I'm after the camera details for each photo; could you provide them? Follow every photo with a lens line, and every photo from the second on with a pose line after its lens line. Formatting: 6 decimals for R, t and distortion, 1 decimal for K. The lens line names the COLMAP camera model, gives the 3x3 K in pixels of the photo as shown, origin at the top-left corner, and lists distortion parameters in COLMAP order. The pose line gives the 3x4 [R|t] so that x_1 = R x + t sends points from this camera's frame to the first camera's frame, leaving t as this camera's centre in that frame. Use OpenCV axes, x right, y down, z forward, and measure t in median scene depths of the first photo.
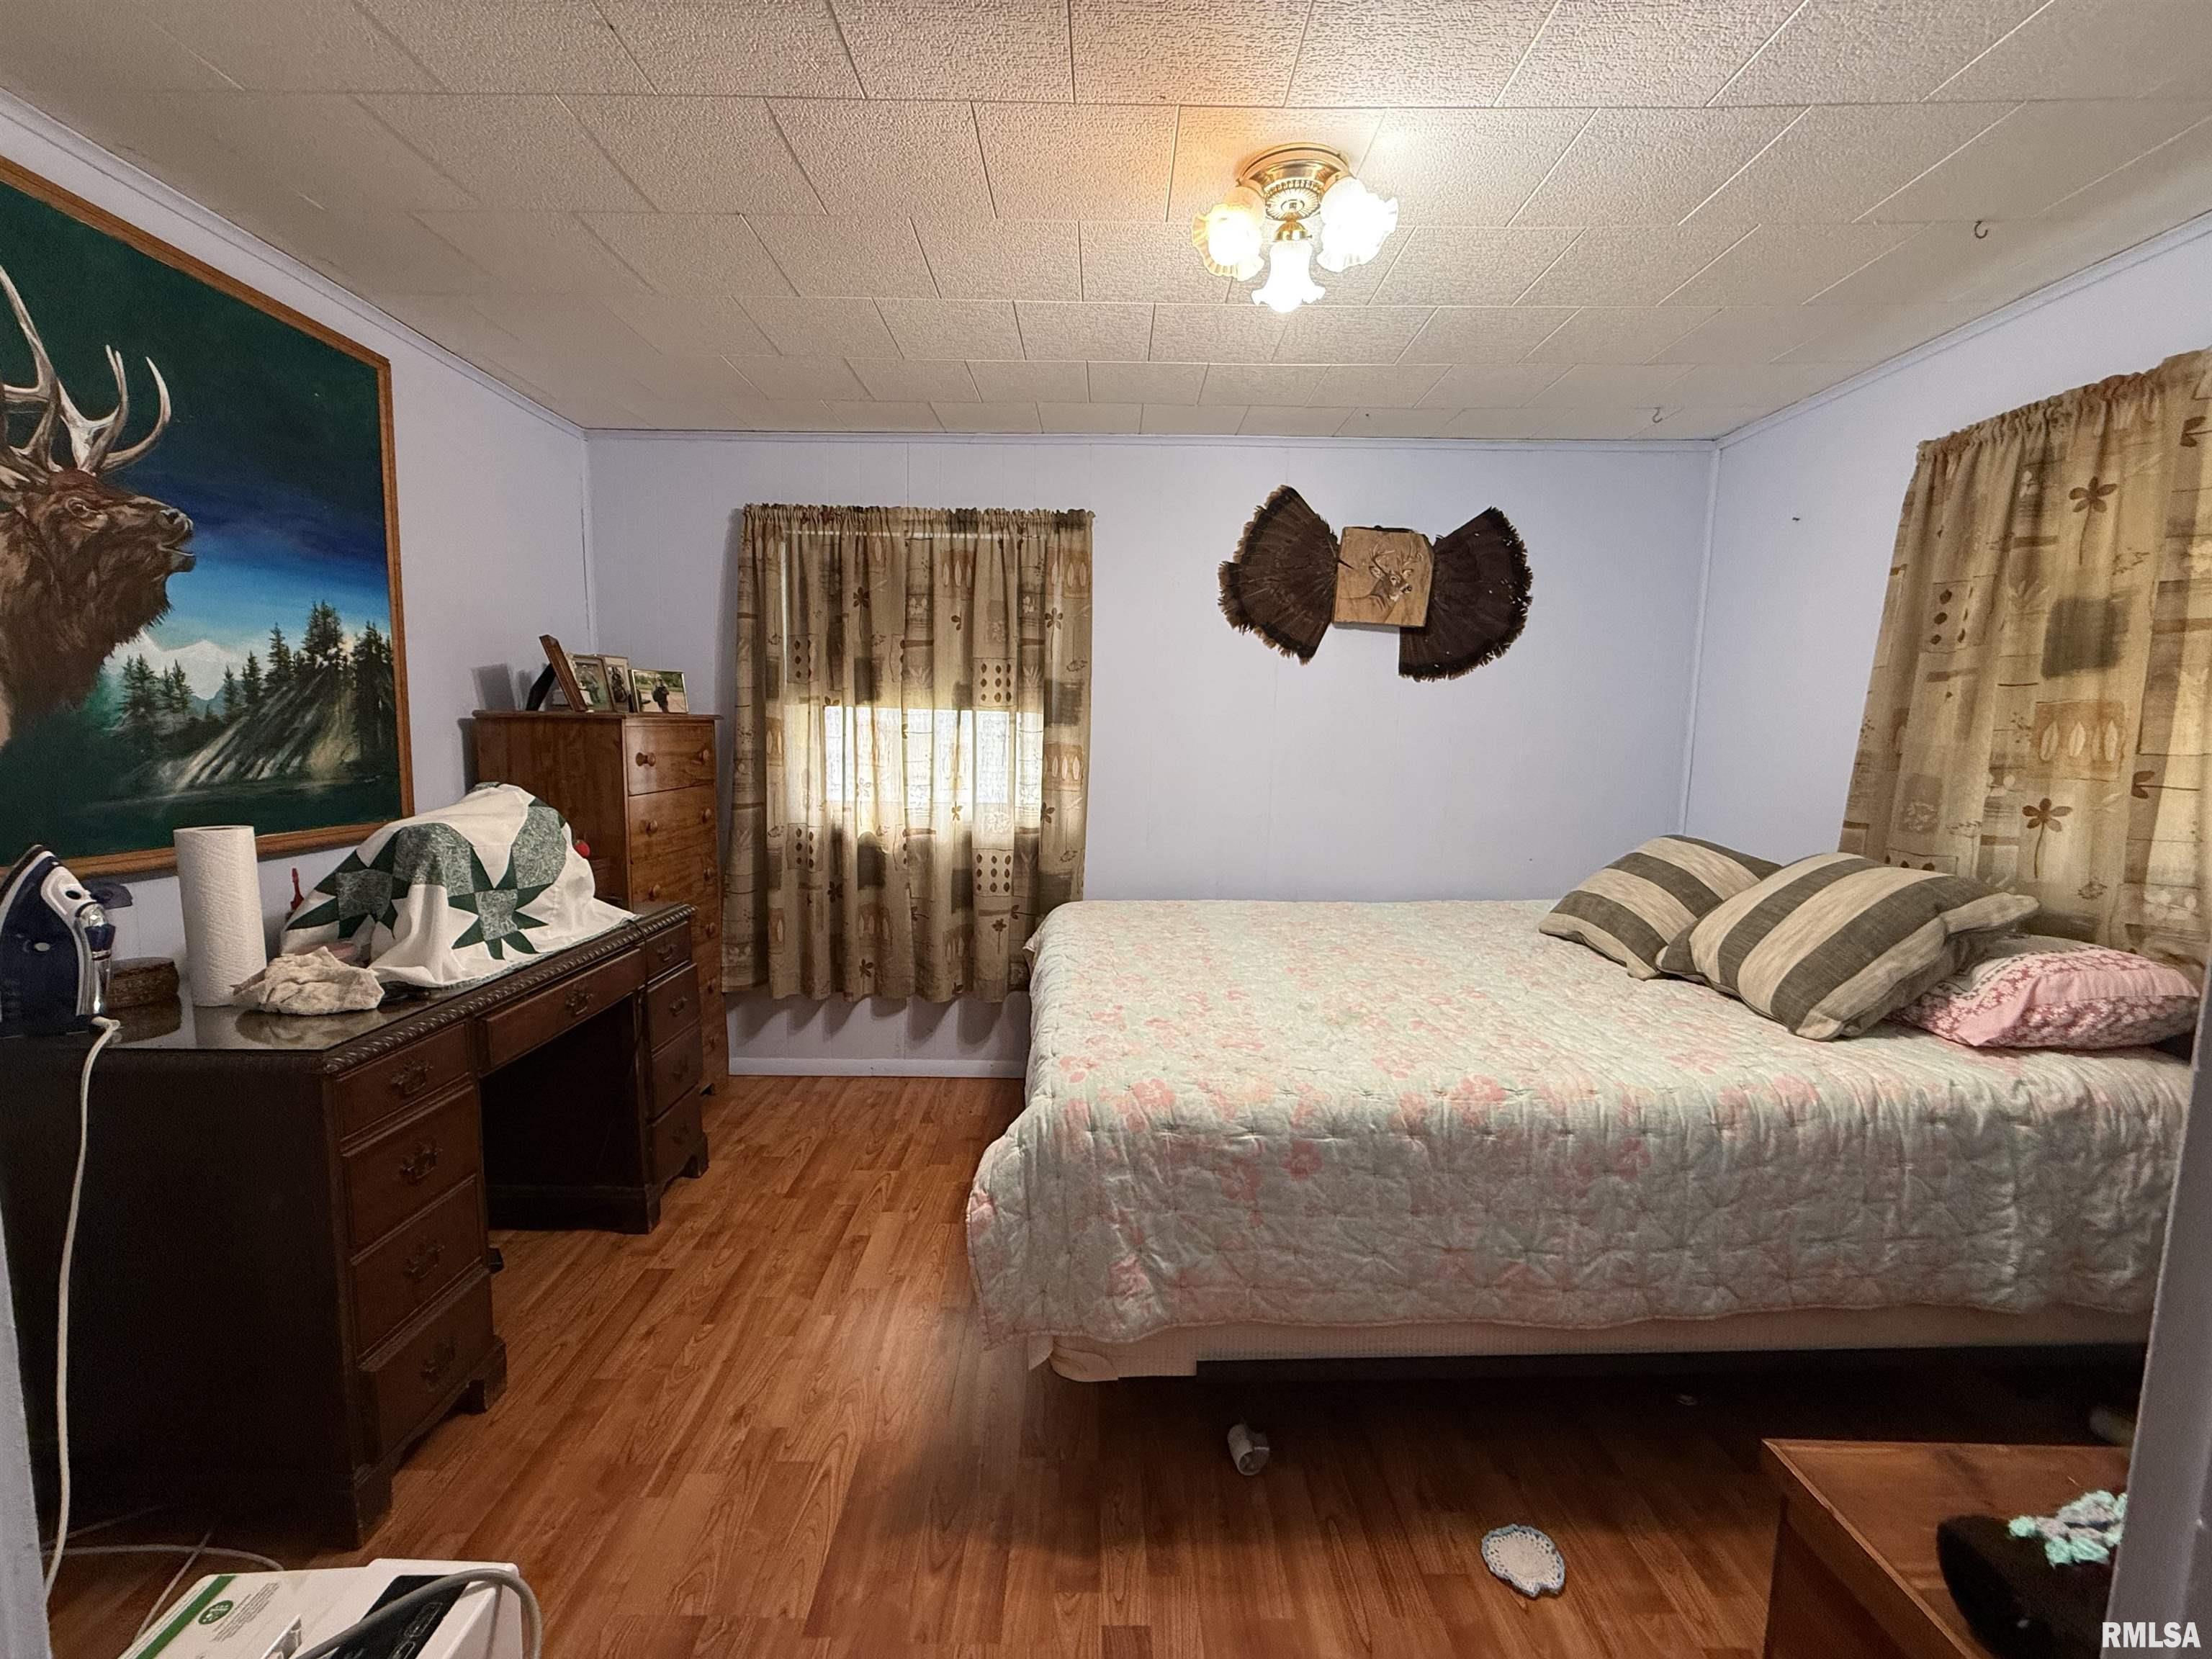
lens RADIAL K [[885.1, 0, 1100.3], [0, 885.1, 826.2], [0, 0, 1]] dist [0.003954, -0.000128]
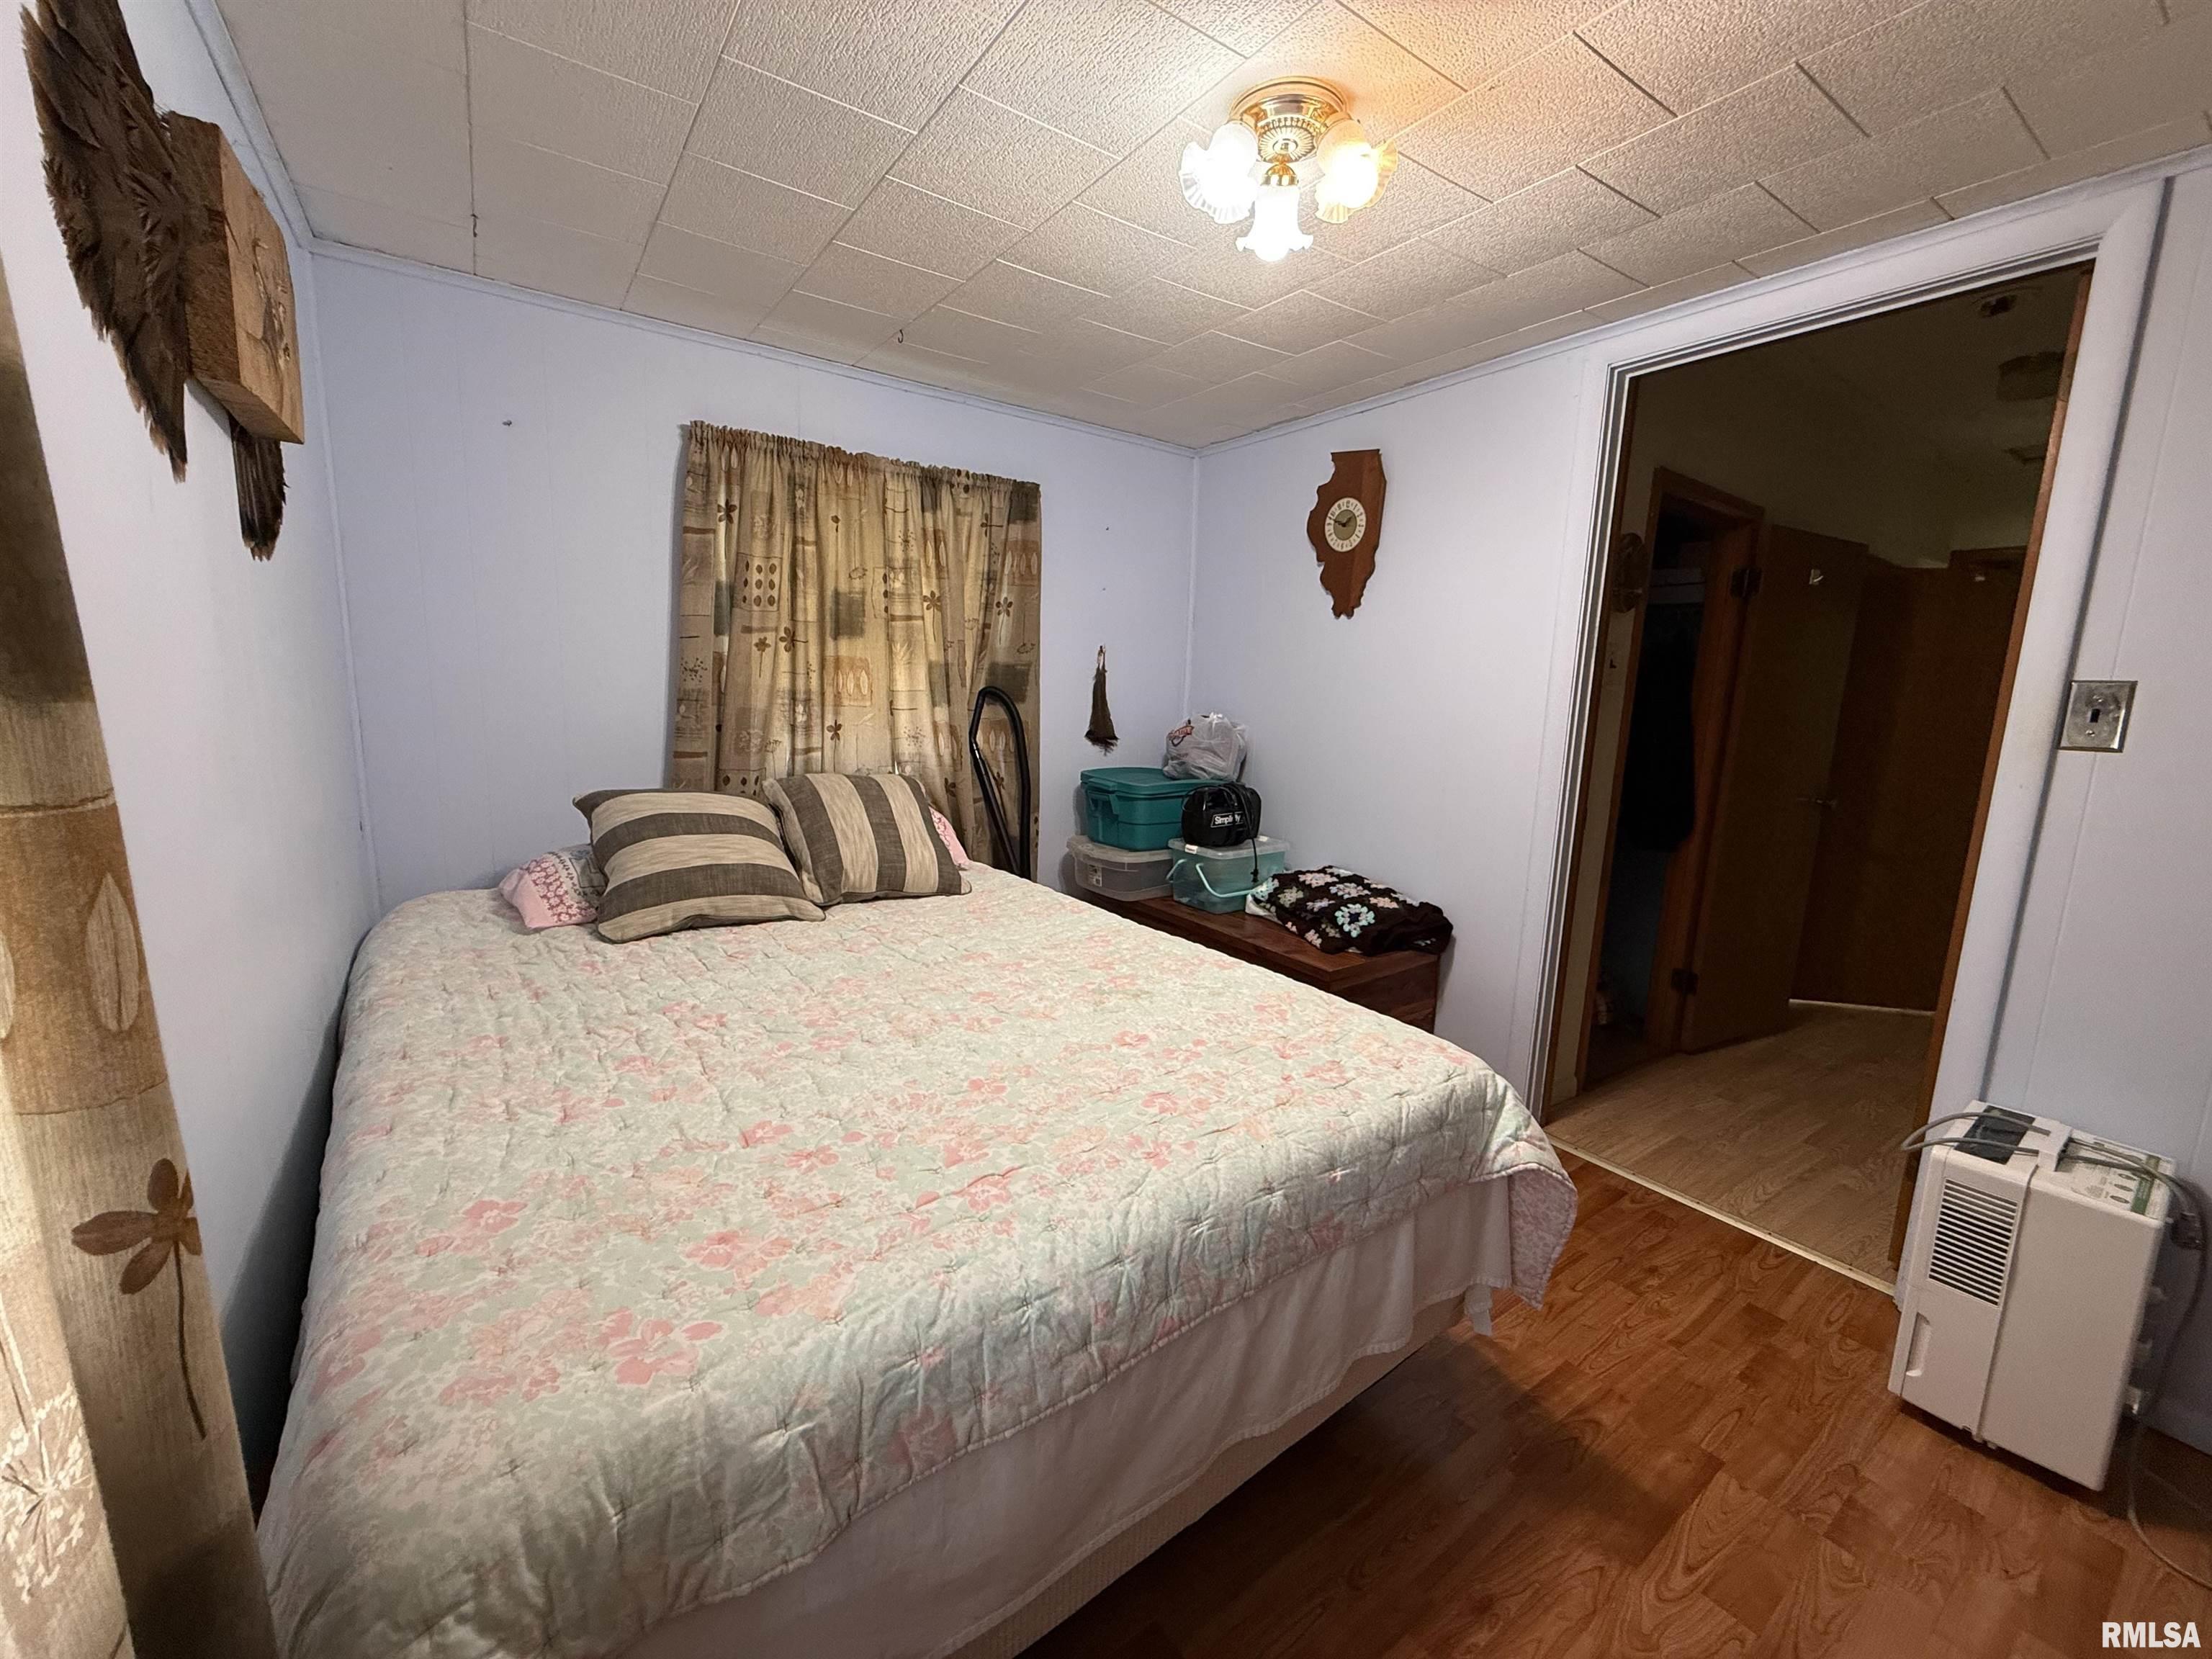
lens RADIAL K [[885.1, 0, 1089.2], [0, 885.1, 818.1], [0, 0, 1]] dist [0.003954, -0.000128]
pose [[-0.563683, -0.164194, 0.809507, -0.484962], [0.051269, 0.971199, 0.232691, -0.209461], [-0.824398, 0.172666, -0.539030, 1.579689]]
